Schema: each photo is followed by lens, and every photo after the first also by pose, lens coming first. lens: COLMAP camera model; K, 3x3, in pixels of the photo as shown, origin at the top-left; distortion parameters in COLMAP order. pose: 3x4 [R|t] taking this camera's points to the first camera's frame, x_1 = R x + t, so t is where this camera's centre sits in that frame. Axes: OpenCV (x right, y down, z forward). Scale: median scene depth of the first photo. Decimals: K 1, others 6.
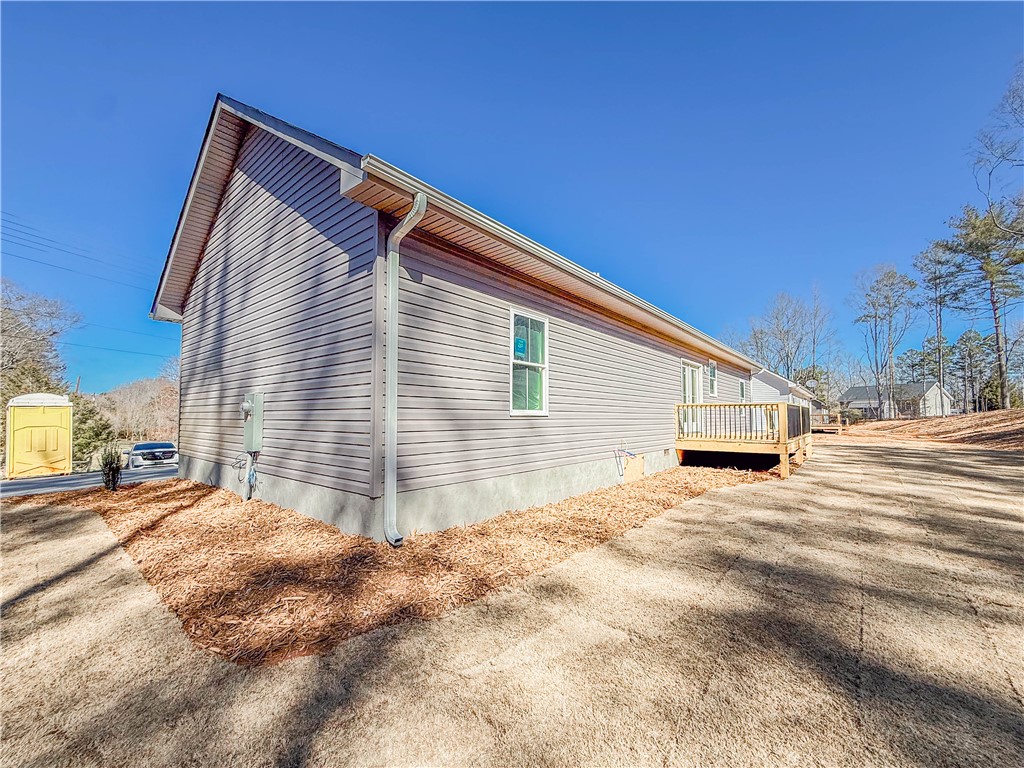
lens RADIAL K [[410.4, 0, 512.0], [0, 410.4, 384.0], [0, 0, 1]] dist [0.013695, 0.000189]
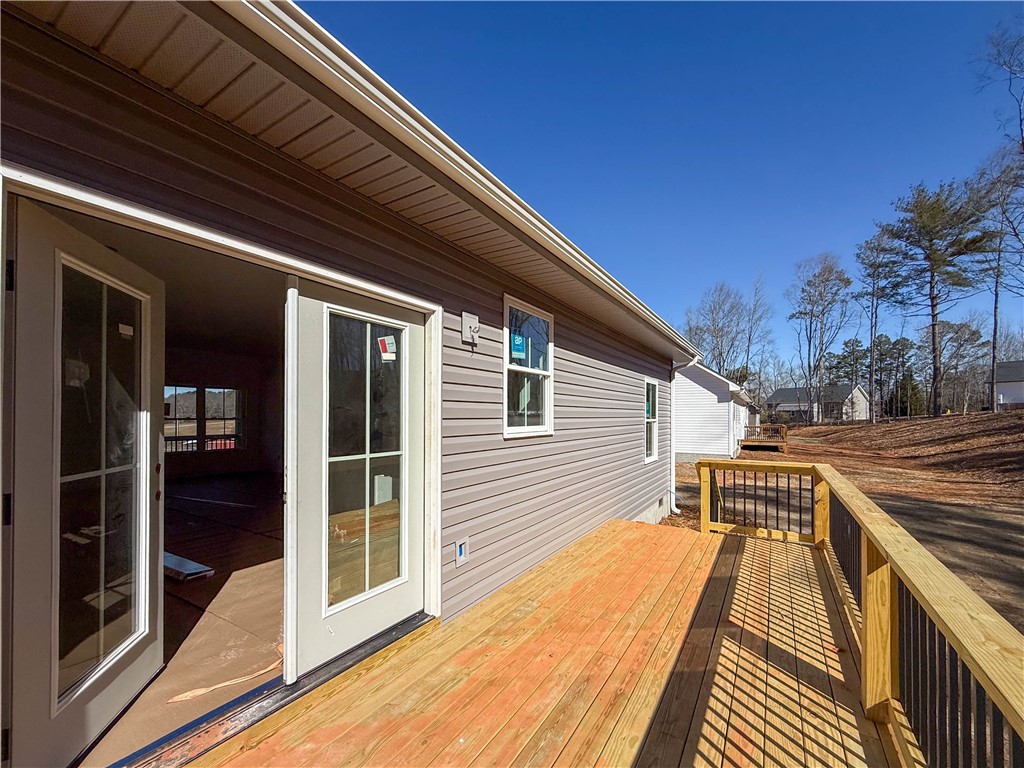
lens RADIAL K [[420.6, 0, 509.9], [0, 420.6, 413.3], [0, 0, 1]] dist [0.000276, 0.000101]
pose [[0.991297, 0.001388, 0.131639, 0.090864], [-0.011177, 0.997221, 0.073656, -0.001234], [-0.131171, -0.074486, 0.988558, 0.149127]]
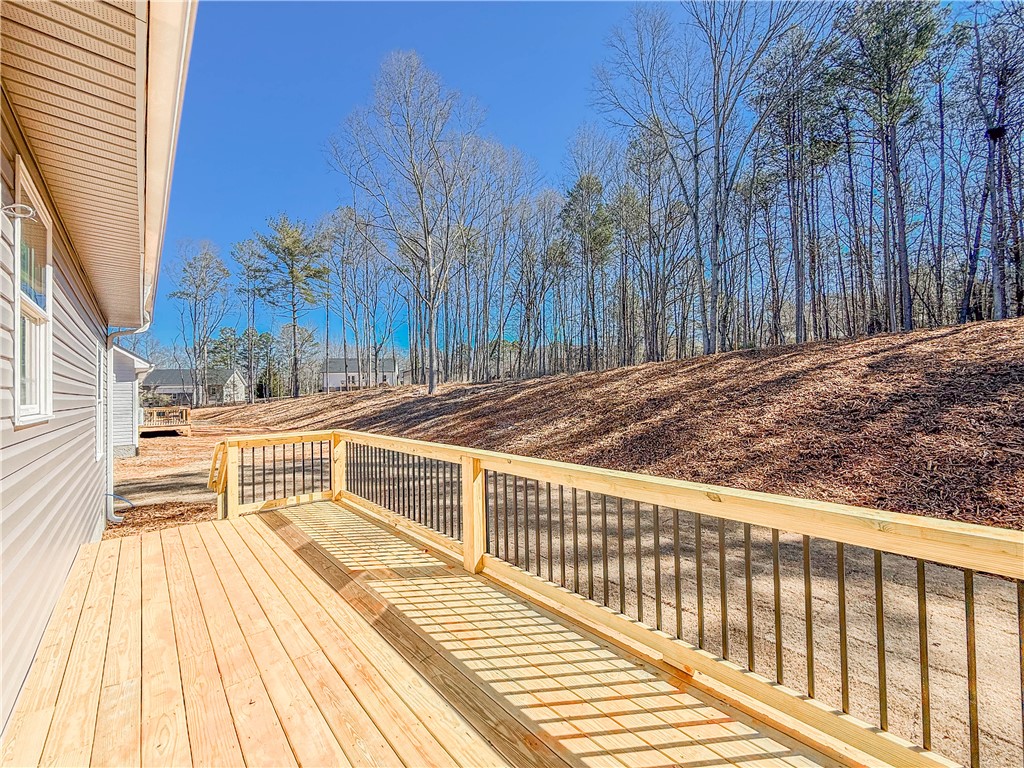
lens RADIAL K [[410.4, 0, 512.0], [0, 410.4, 384.0], [0, 0, 1]] dist [0.013695, 0.000189]
pose [[0.144480, 0.018855, 0.989328, 0.073780], [-0.060832, 0.998097, -0.010138, 0.001308], [-0.987636, -0.058718, 0.145352, 0.164765]]
